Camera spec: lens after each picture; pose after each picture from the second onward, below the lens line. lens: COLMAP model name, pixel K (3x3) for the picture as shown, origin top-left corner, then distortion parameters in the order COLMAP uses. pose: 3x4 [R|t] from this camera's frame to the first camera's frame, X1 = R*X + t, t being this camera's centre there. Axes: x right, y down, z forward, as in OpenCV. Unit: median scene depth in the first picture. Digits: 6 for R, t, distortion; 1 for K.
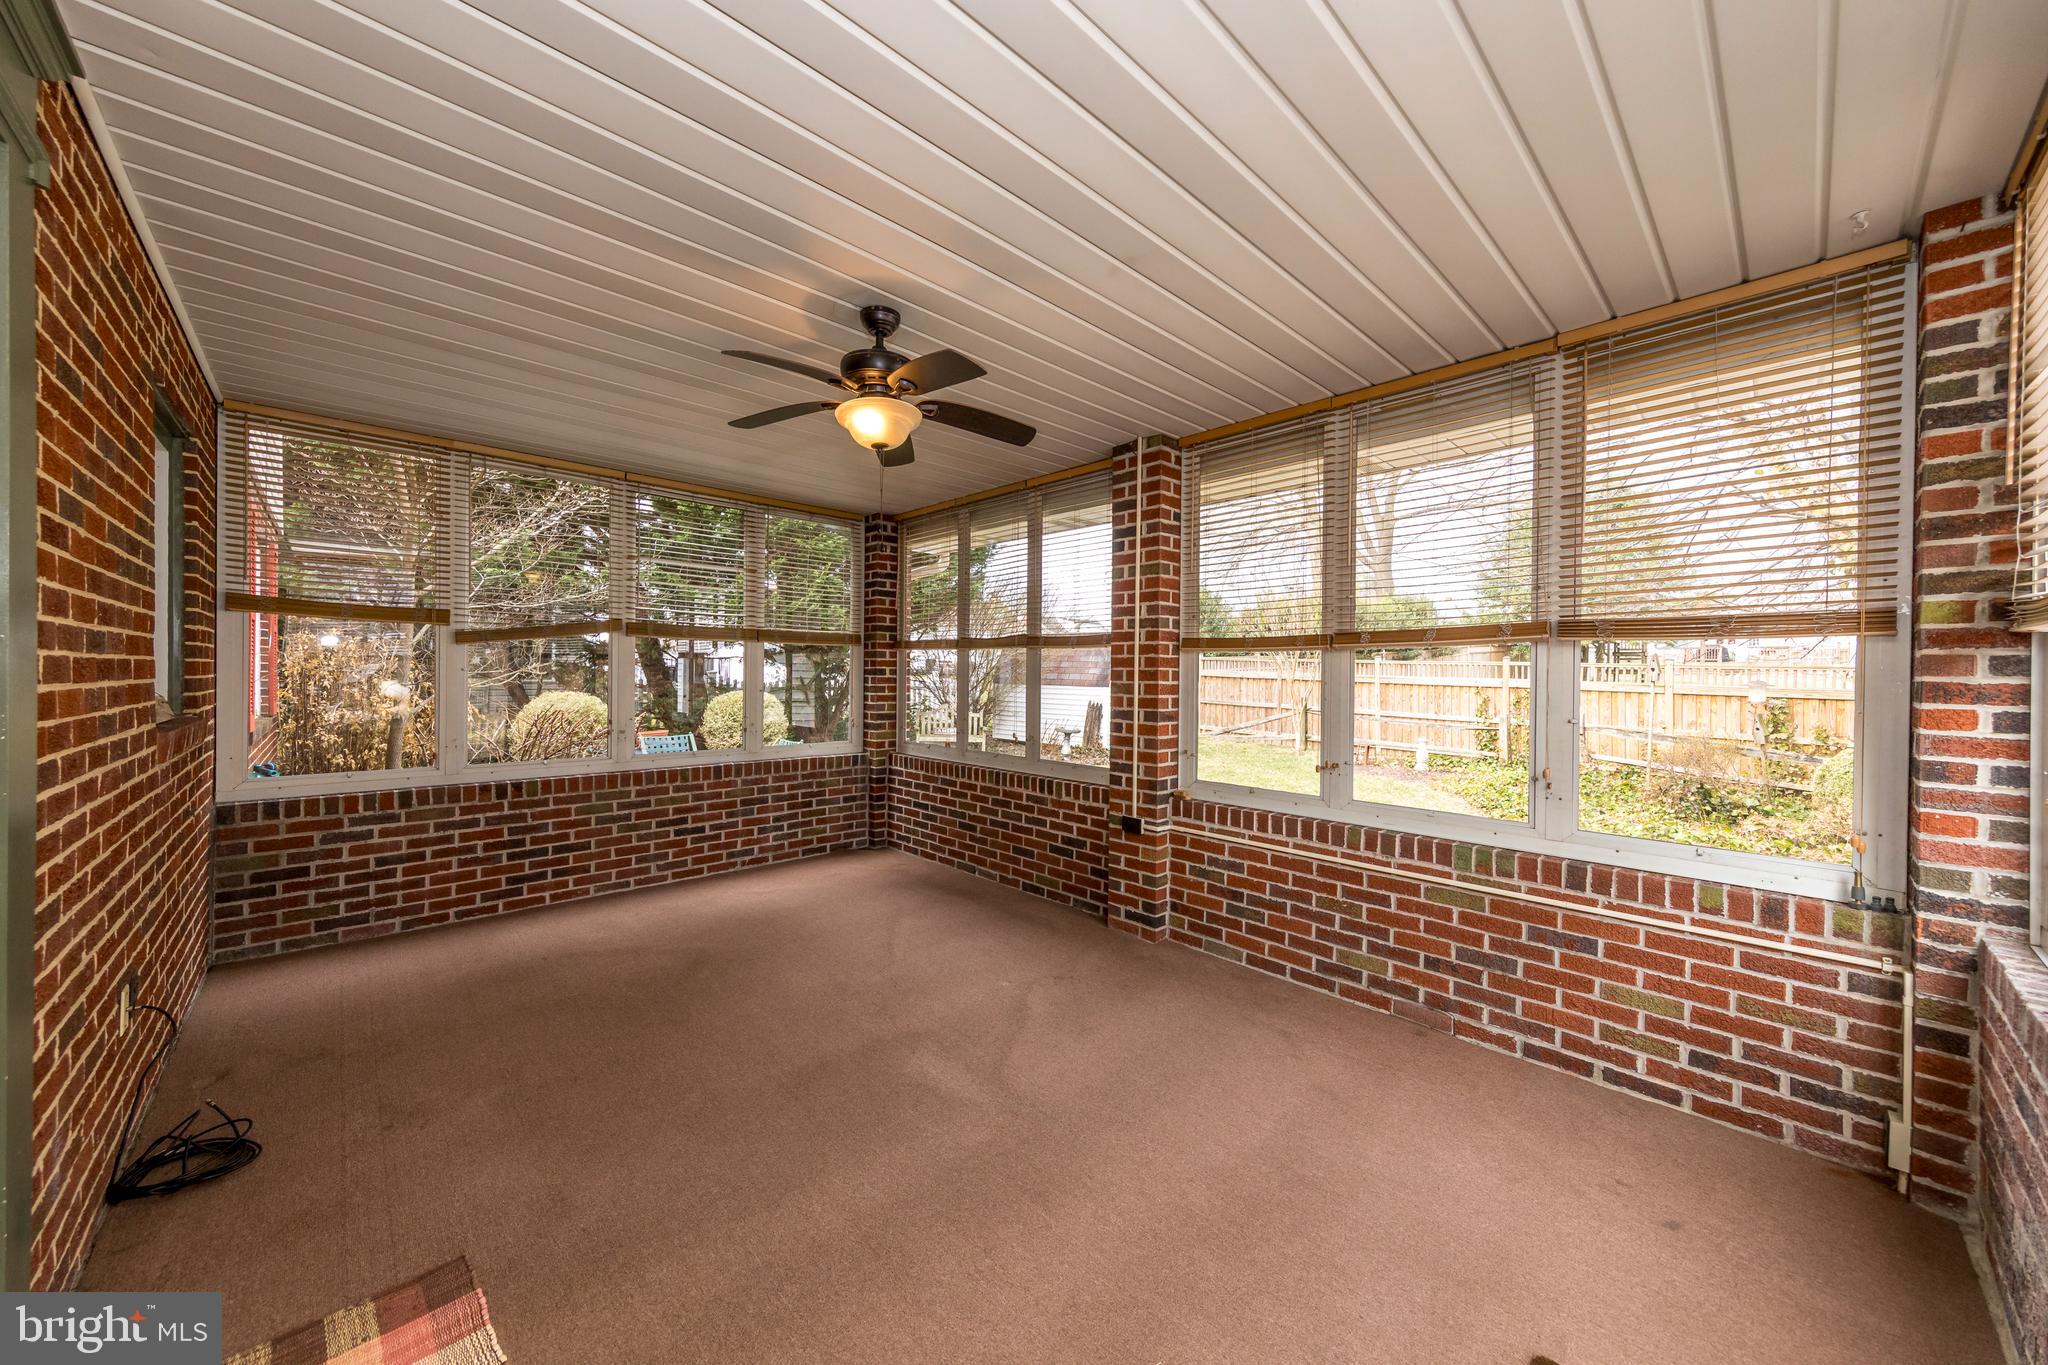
lens RADIAL K [[774.7, 0, 1023.7], [0, 774.7, 676.3], [0, 0, 1]] dist [0.001354, 0.000050]
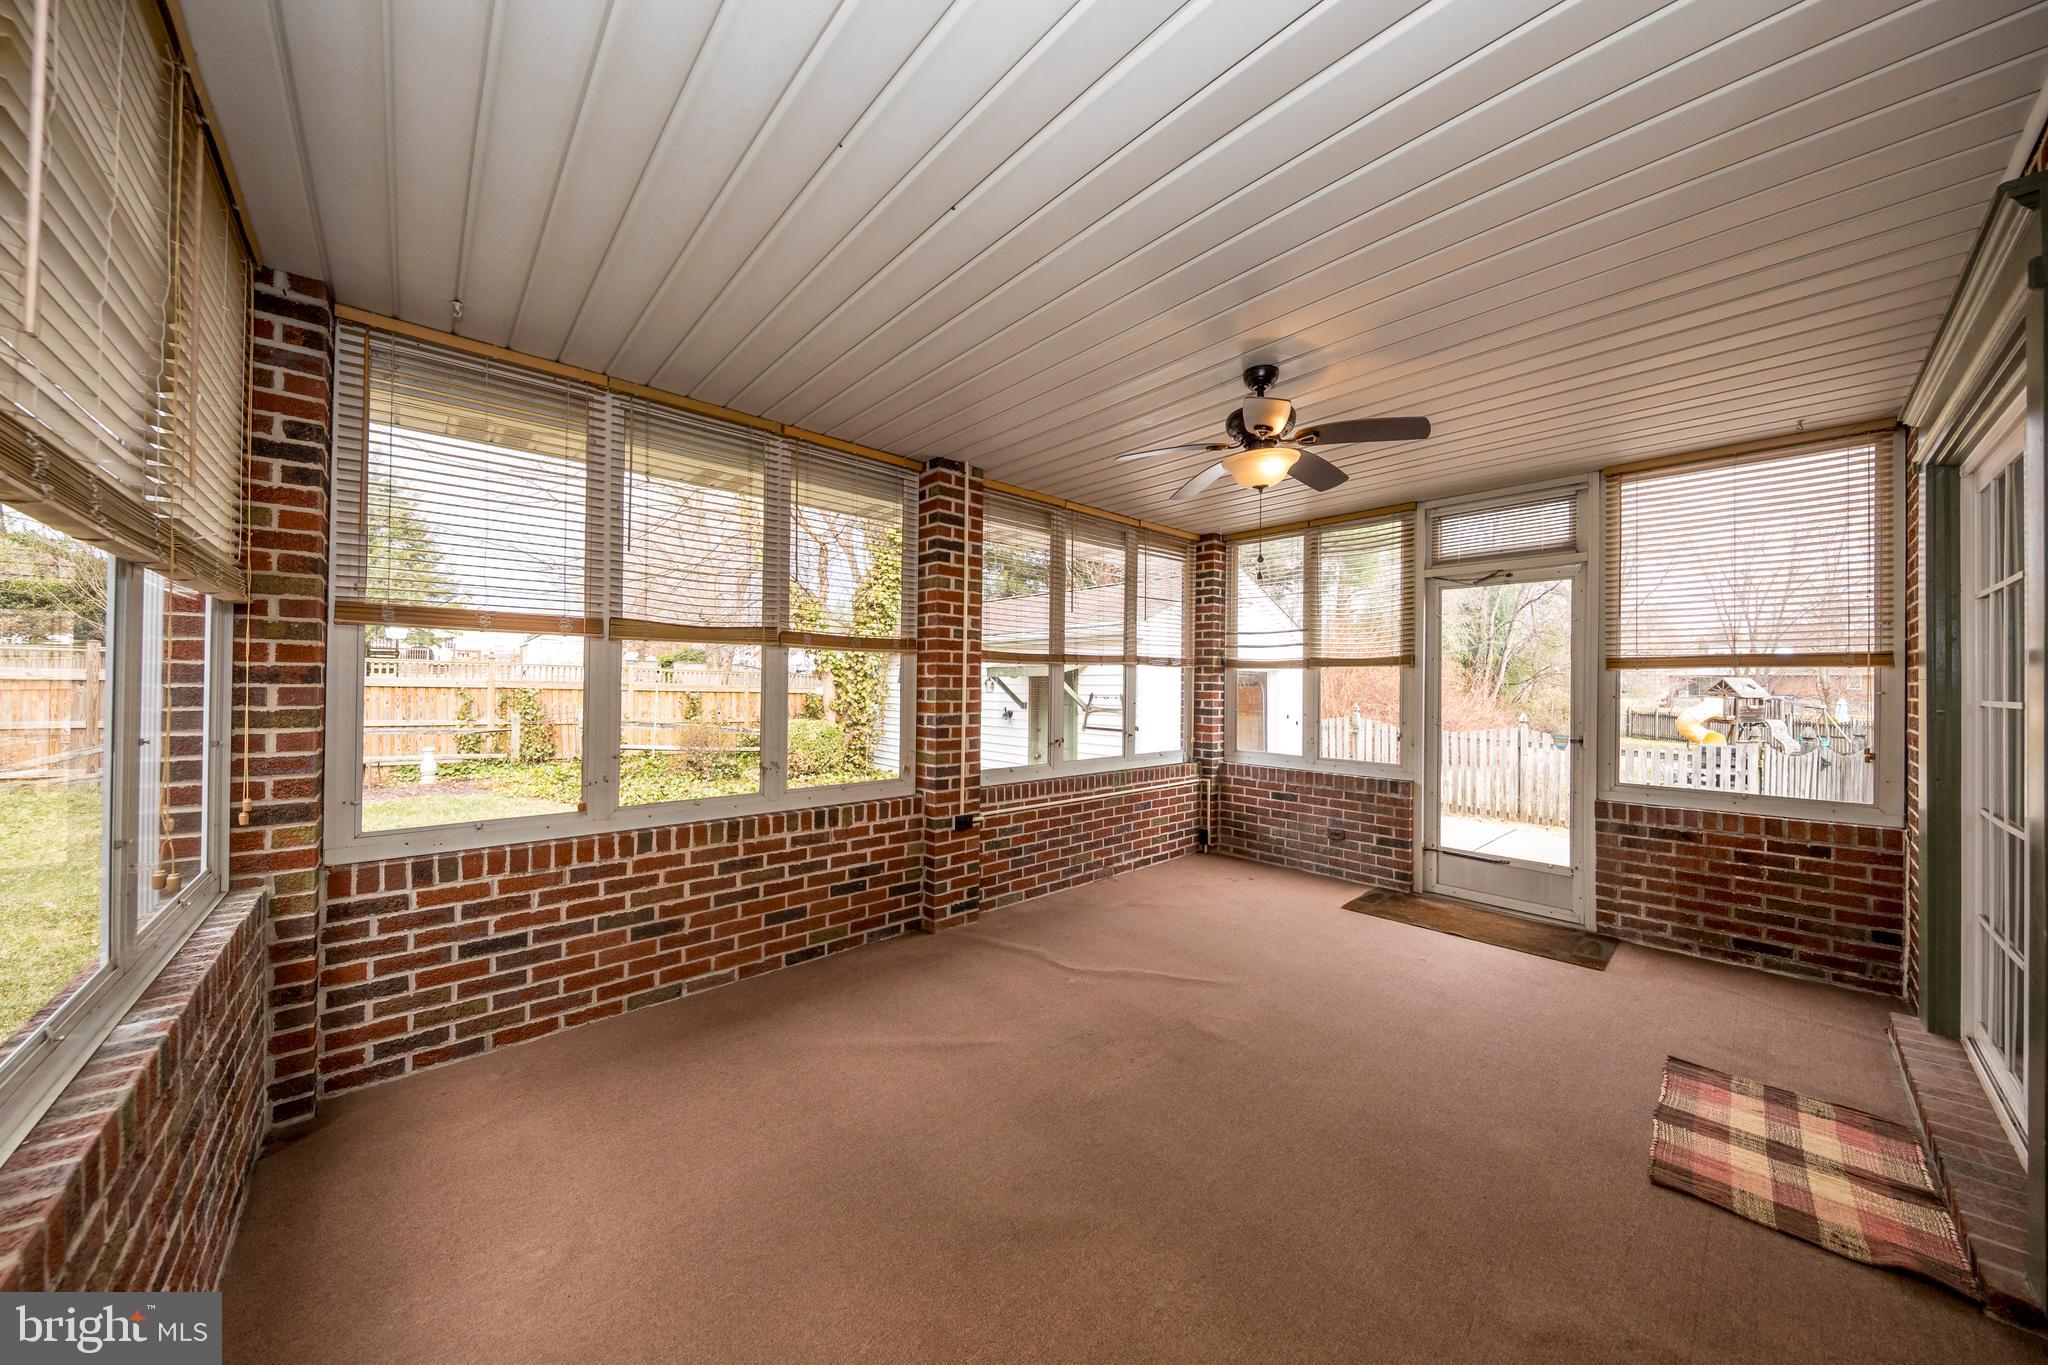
lens RADIAL K [[696.3, 0, 1018.6], [0, 696.3, 678.4], [0, 0, 1]] dist [0.007266, -0.004959]
pose [[-0.023763, -0.002811, 0.999714, -0.837673], [-0.004174, 0.999988, 0.002712, -0.009703], [-0.999709, -0.004108, -0.023774, 0.963510]]
